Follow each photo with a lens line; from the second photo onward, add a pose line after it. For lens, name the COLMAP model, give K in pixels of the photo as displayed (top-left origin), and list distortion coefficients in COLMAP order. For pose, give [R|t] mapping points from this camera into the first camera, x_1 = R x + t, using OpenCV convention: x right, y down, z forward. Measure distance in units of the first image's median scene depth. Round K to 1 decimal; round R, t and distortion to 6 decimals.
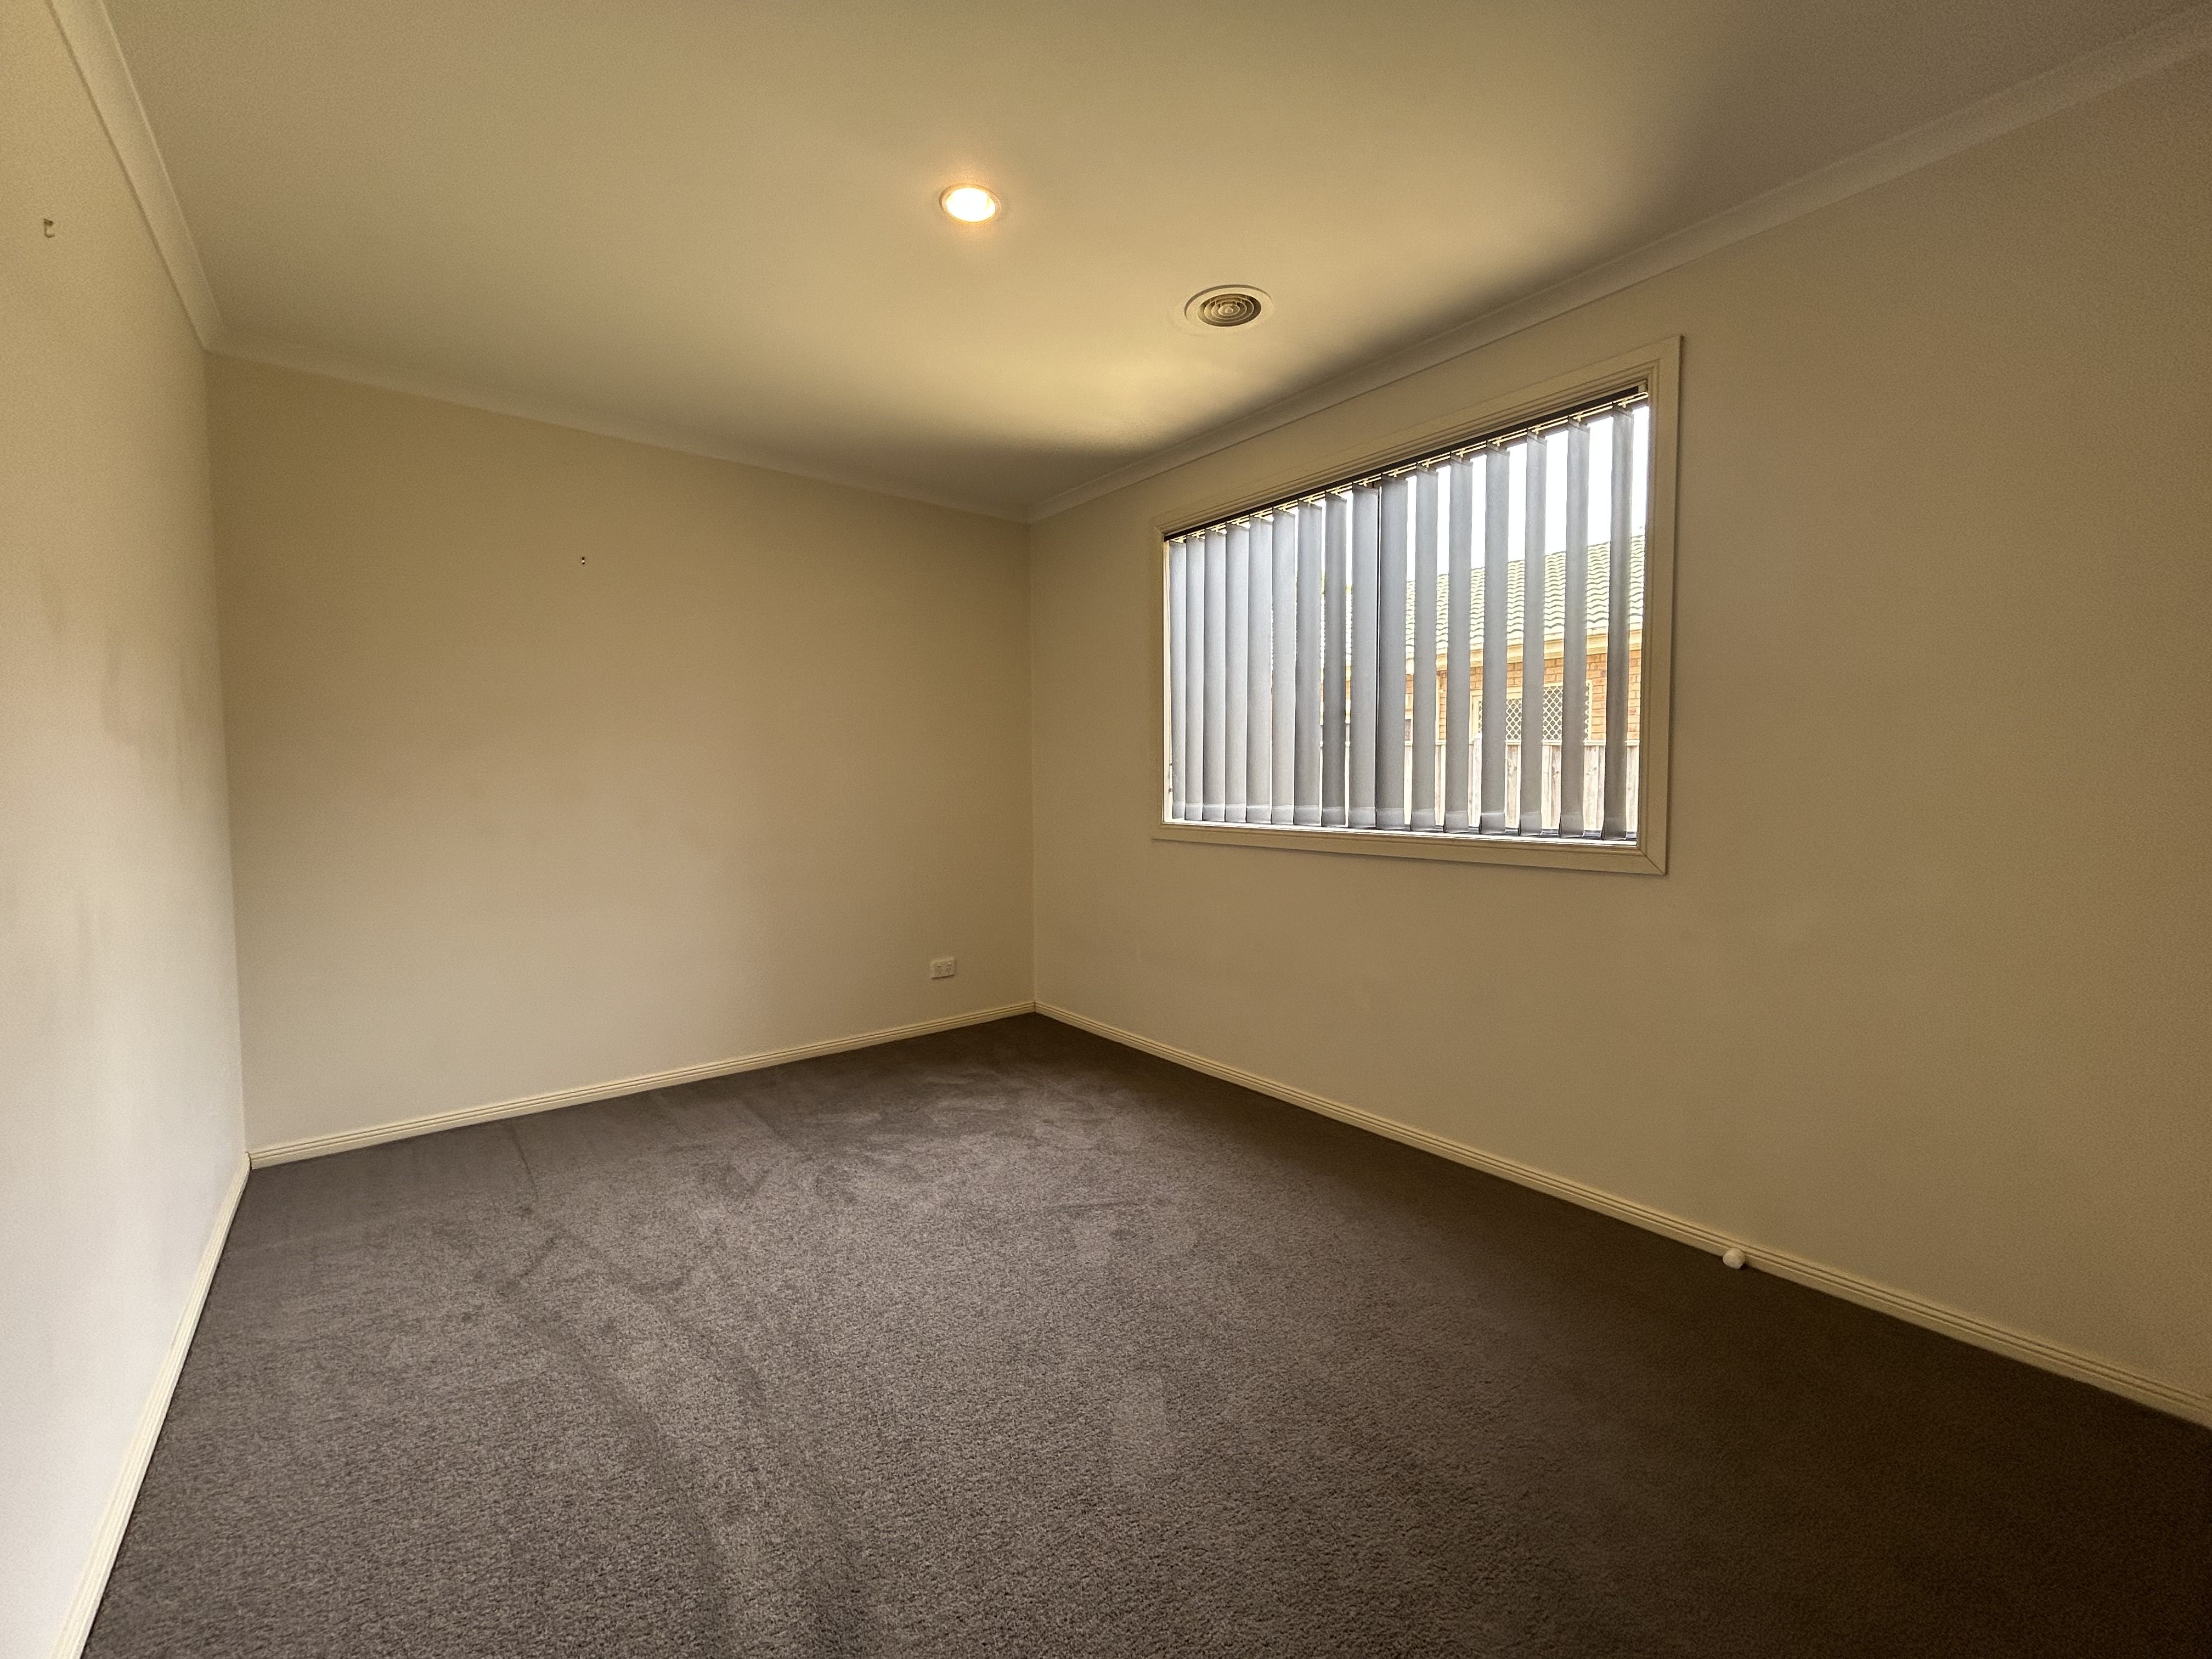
lens RADIAL K [[899.7, 0, 1106.0], [0, 899.7, 829.5], [0, 0, 1]] dist [-0.014207, -0.000119]
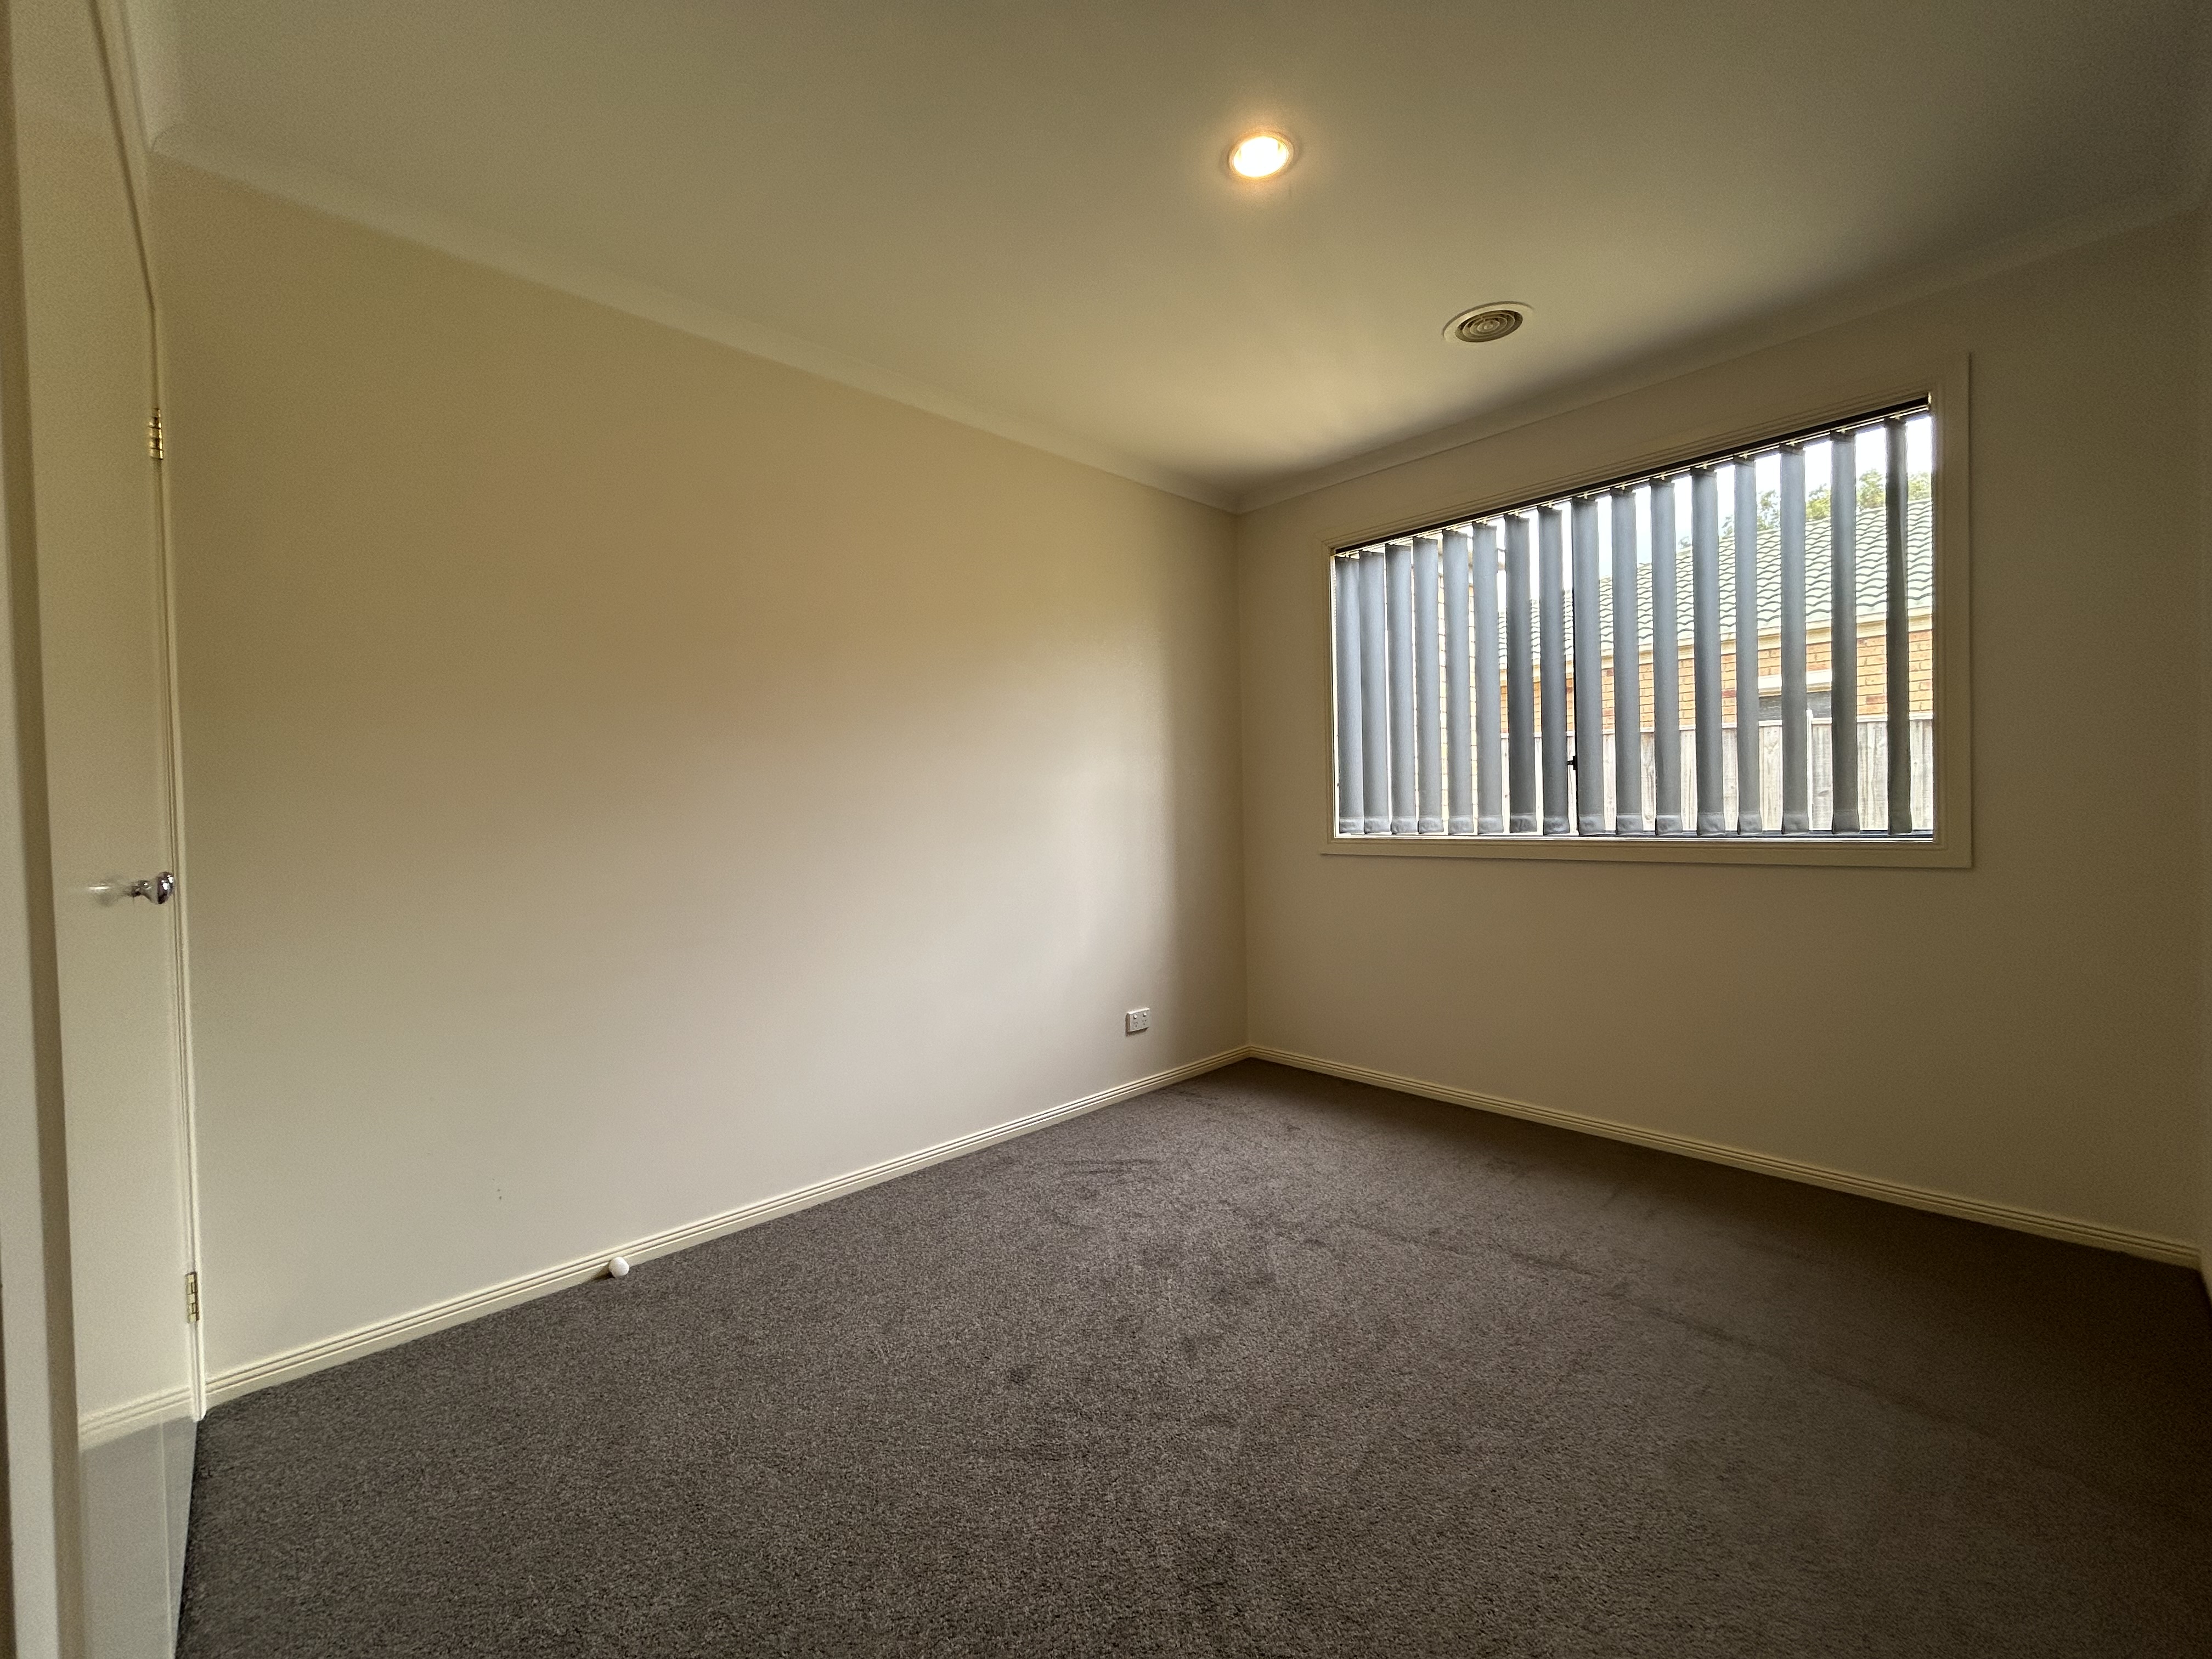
lens RADIAL K [[899.7, 0, 1106.0], [0, 899.7, 829.5], [0, 0, 1]] dist [-0.014207, -0.000119]
pose [[0.996246, -0.040935, 0.076280, -0.294165], [0.042250, 0.998983, -0.015713, -0.013566], [-0.075559, 0.018877, 0.996963, 0.038078]]
